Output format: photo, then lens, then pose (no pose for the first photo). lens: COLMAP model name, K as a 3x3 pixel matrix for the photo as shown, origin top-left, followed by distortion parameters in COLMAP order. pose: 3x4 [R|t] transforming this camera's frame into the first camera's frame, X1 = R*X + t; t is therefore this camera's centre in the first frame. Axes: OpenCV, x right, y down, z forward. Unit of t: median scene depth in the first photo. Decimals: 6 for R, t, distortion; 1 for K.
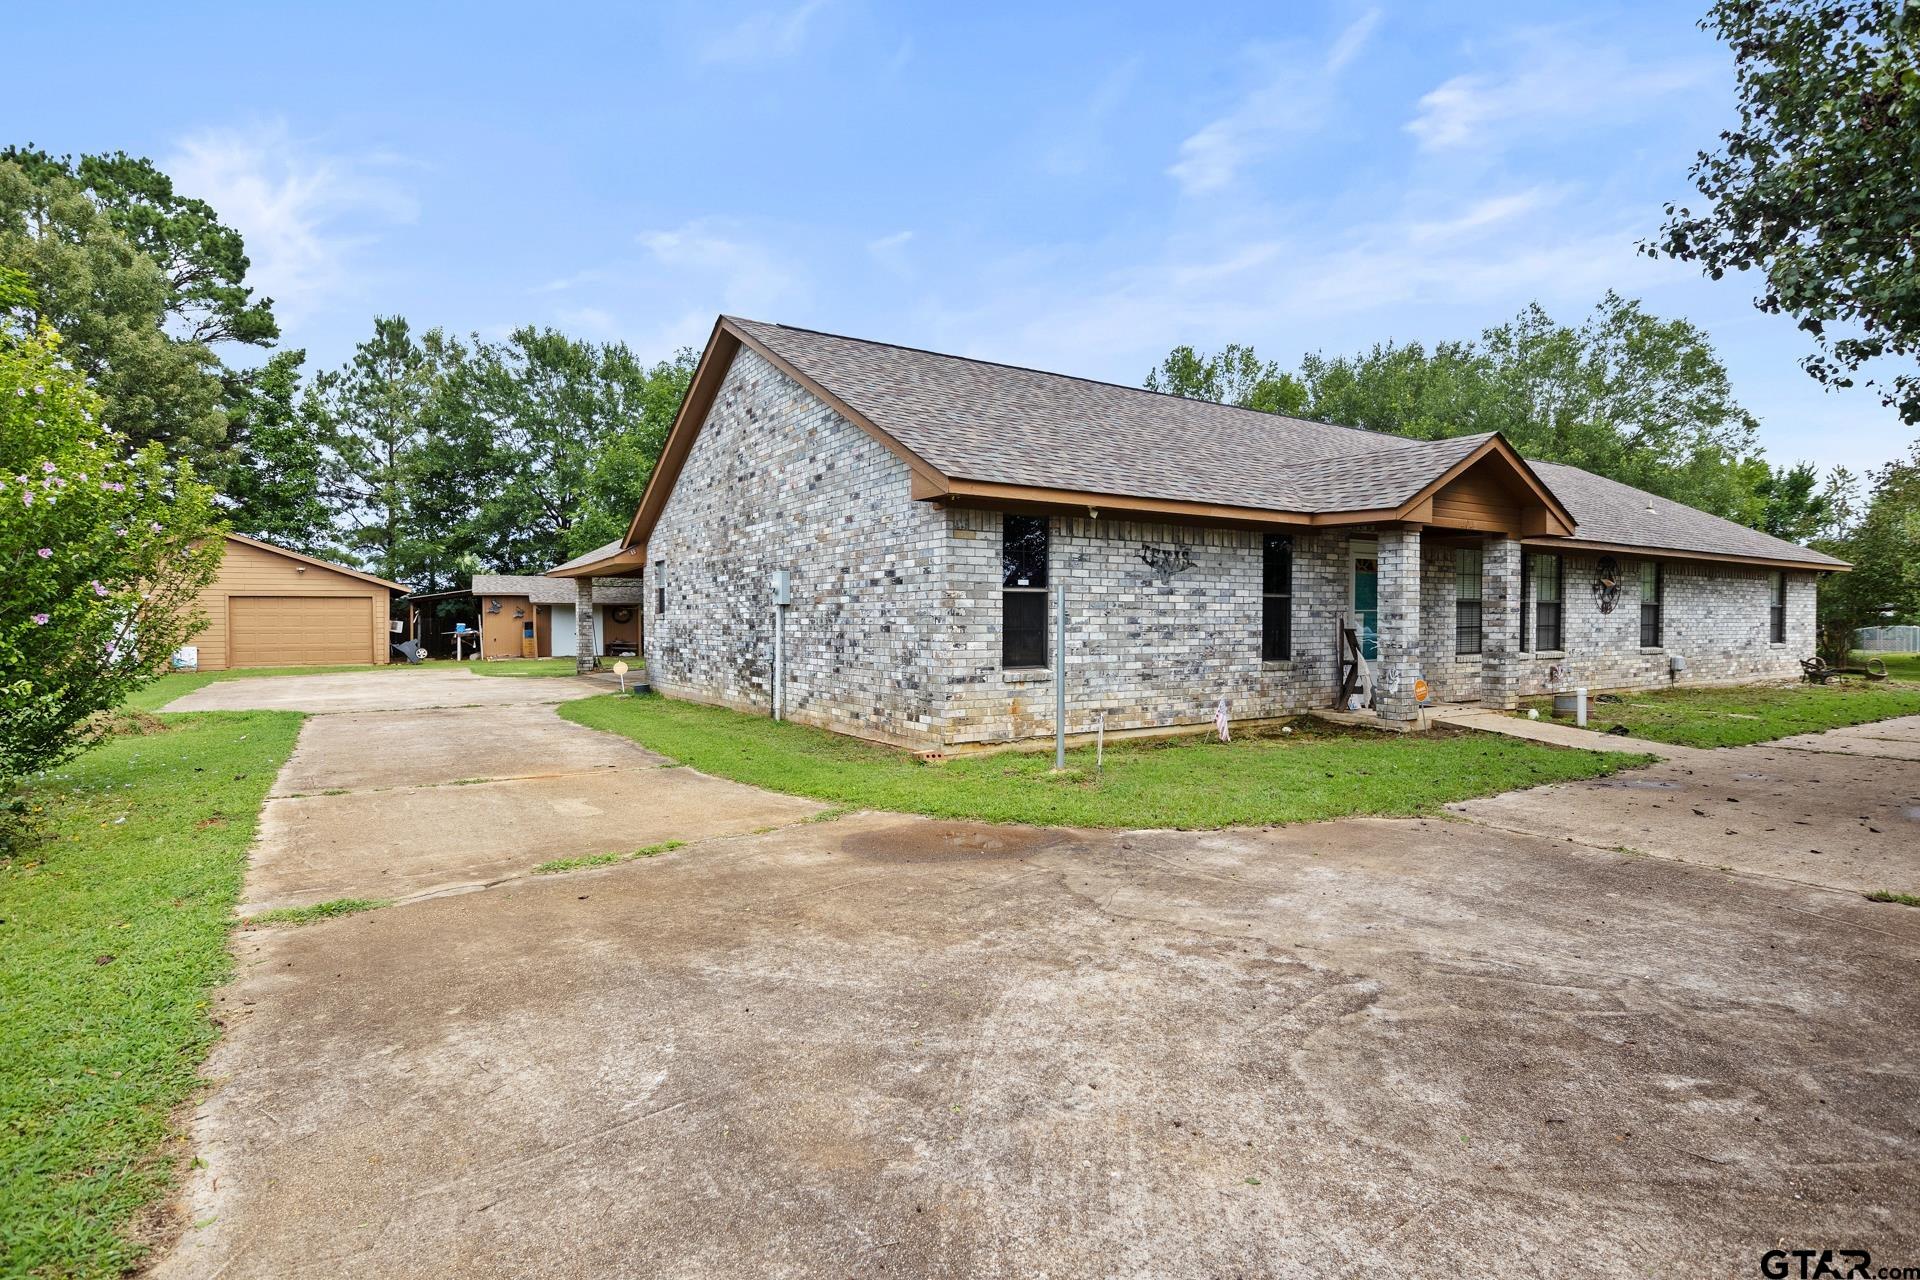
lens RADIAL K [[957.3, 0, 965.6], [0, 957.3, 628.8], [0, 0, 1]] dist [-0.002320, -0.001182]
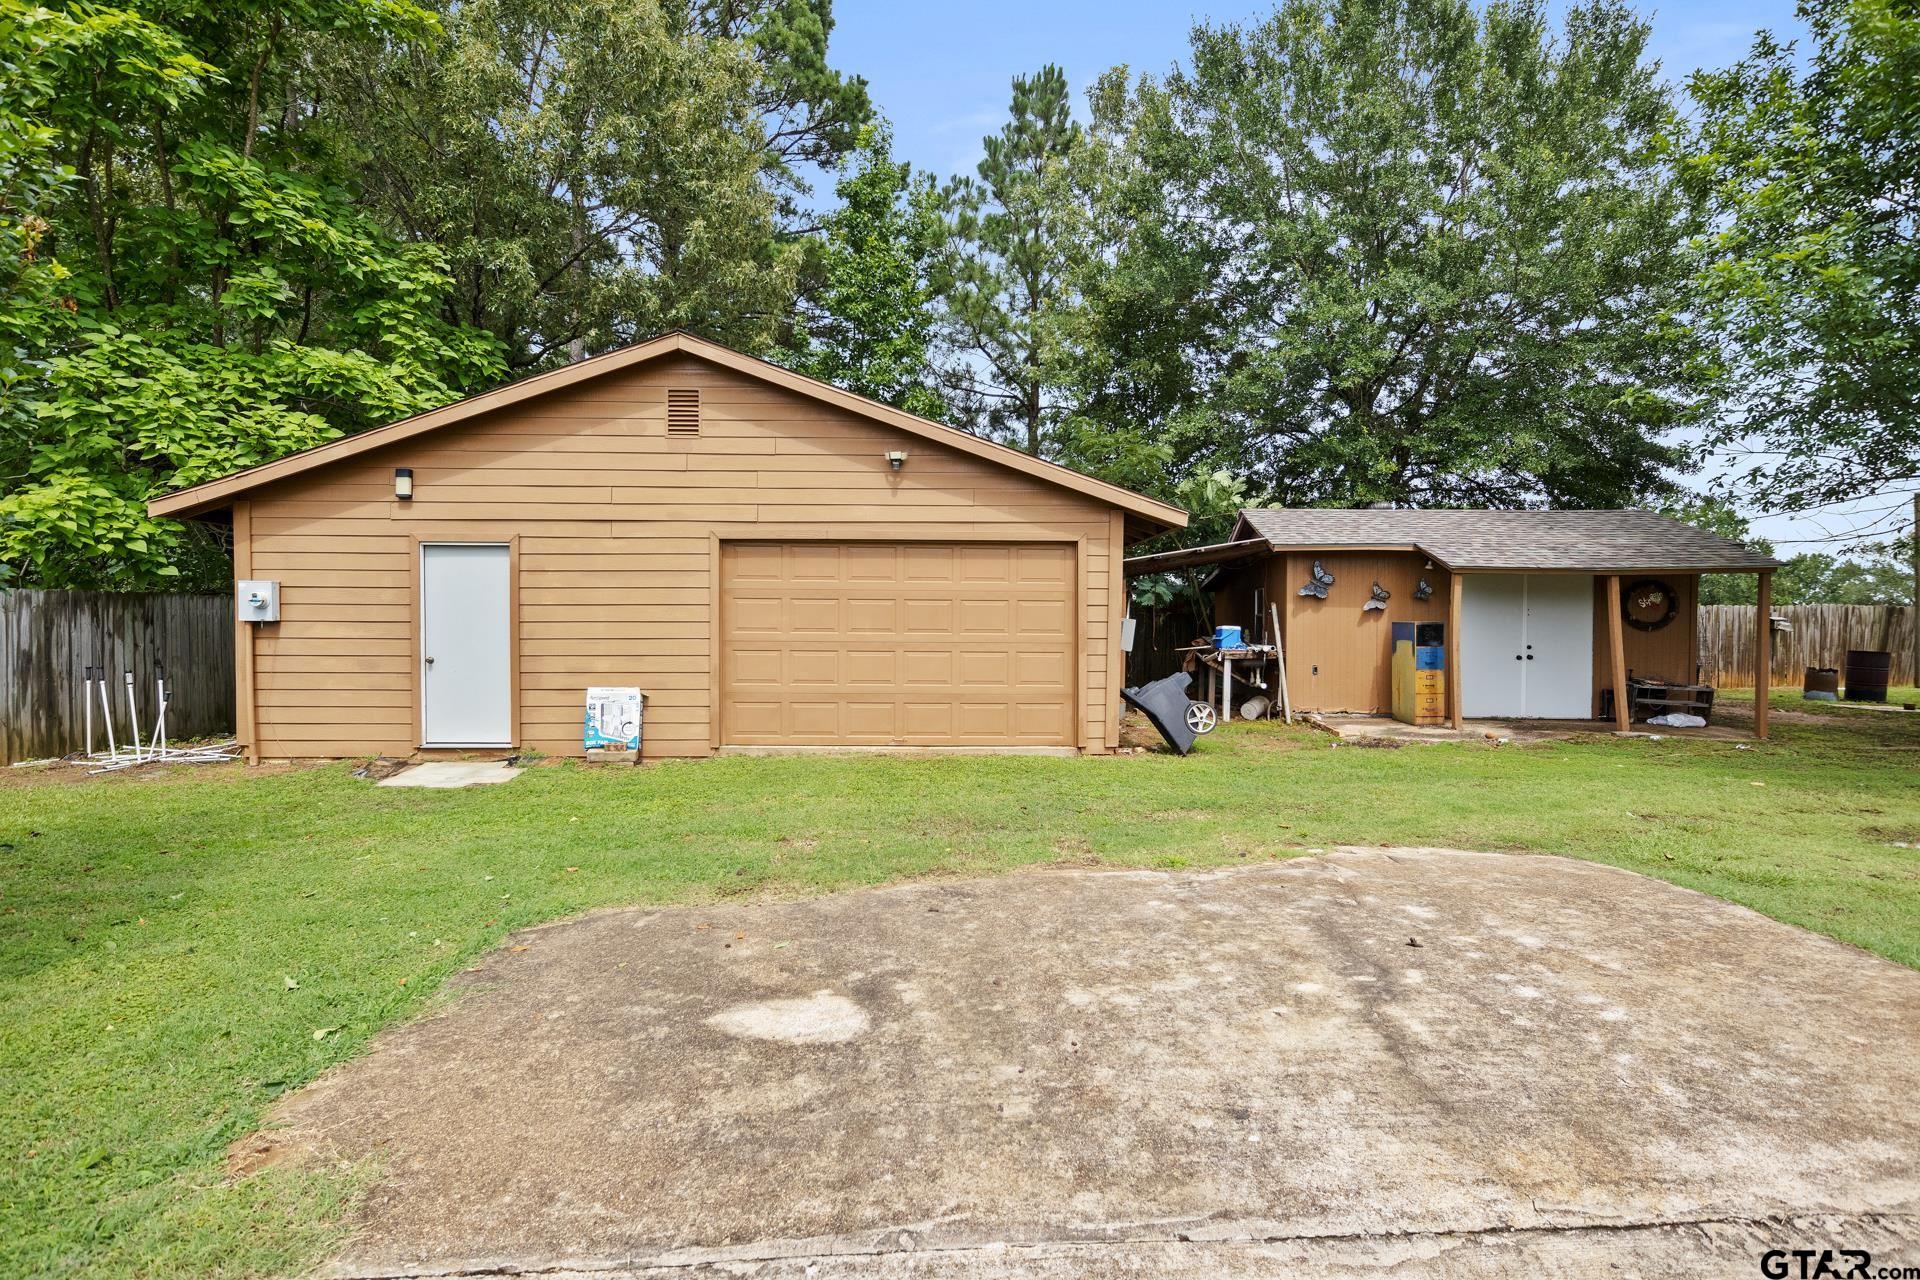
lens RADIAL K [[957.3, 0, 965.6], [0, 957.3, 628.8], [0, 0, 1]] dist [-0.002320, -0.001182]
pose [[0.857042, 0.009808, -0.515154, -1.454683], [-0.012477, 0.999921, -0.001721, -0.008750], [0.515096, 0.007903, 0.857096, 2.109975]]
